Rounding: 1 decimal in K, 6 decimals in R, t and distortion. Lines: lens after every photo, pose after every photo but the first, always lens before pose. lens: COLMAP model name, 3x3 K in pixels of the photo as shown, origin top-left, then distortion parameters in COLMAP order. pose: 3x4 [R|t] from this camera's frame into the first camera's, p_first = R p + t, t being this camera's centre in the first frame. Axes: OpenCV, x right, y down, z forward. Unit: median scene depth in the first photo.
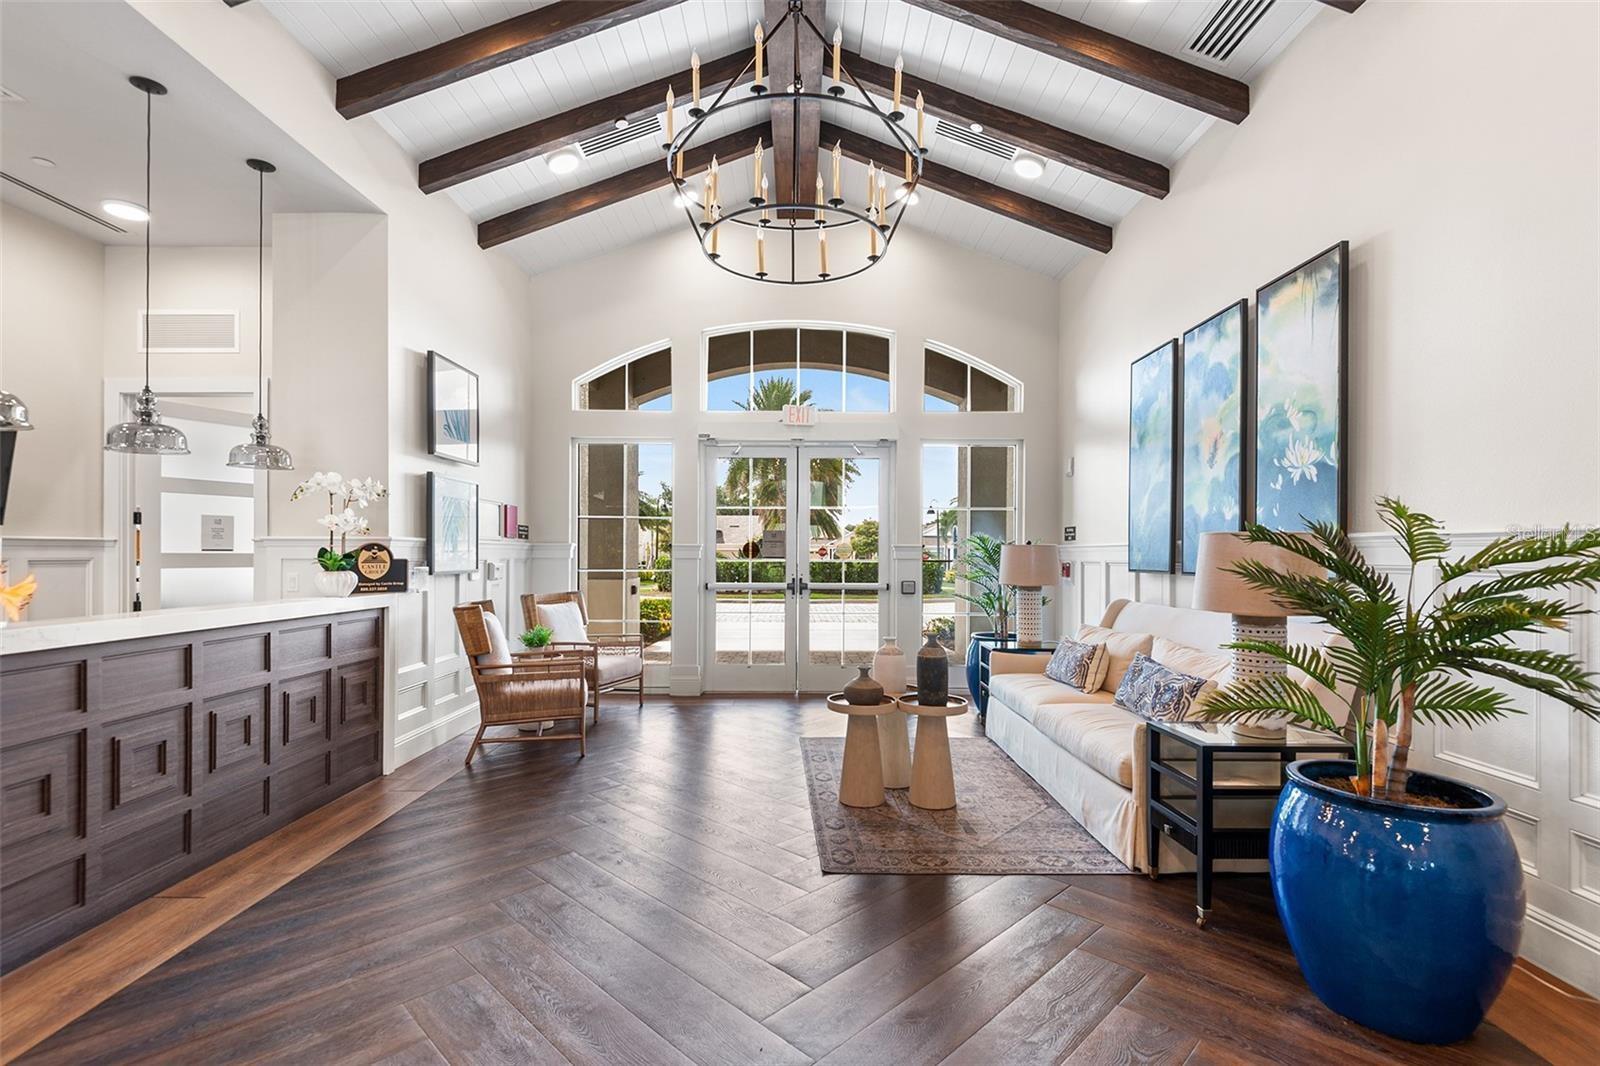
lens RADIAL K [[748.0, 0, 796.7], [0, 748.0, 547.4], [0, 0, 1]] dist [0.035247, -0.006612]
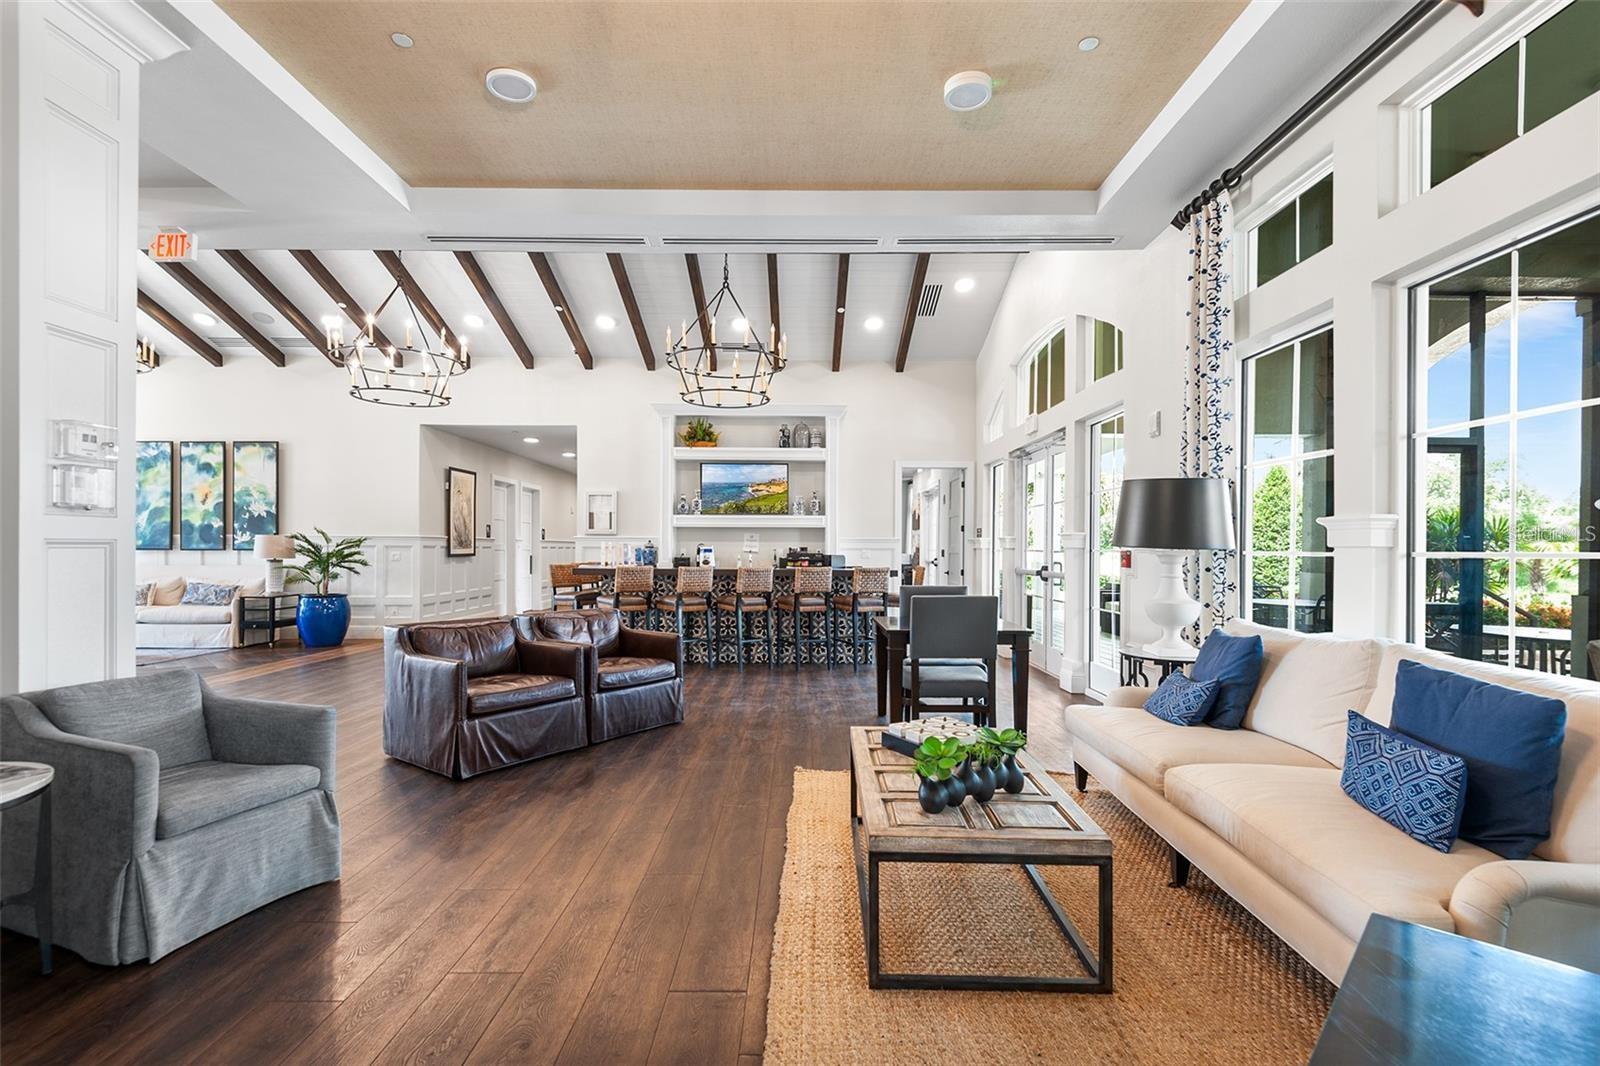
lens RADIAL K [[748.0, 0, 795.8], [0, 748.0, 543.1], [0, 0, 1]] dist [0.035247, -0.006612]
pose [[0.019682, 0.000778, 0.999806, -2.135028], [-0.008845, 0.999961, -0.000604, -0.001085], [-0.999767, -0.008831, 0.019689, -1.077298]]
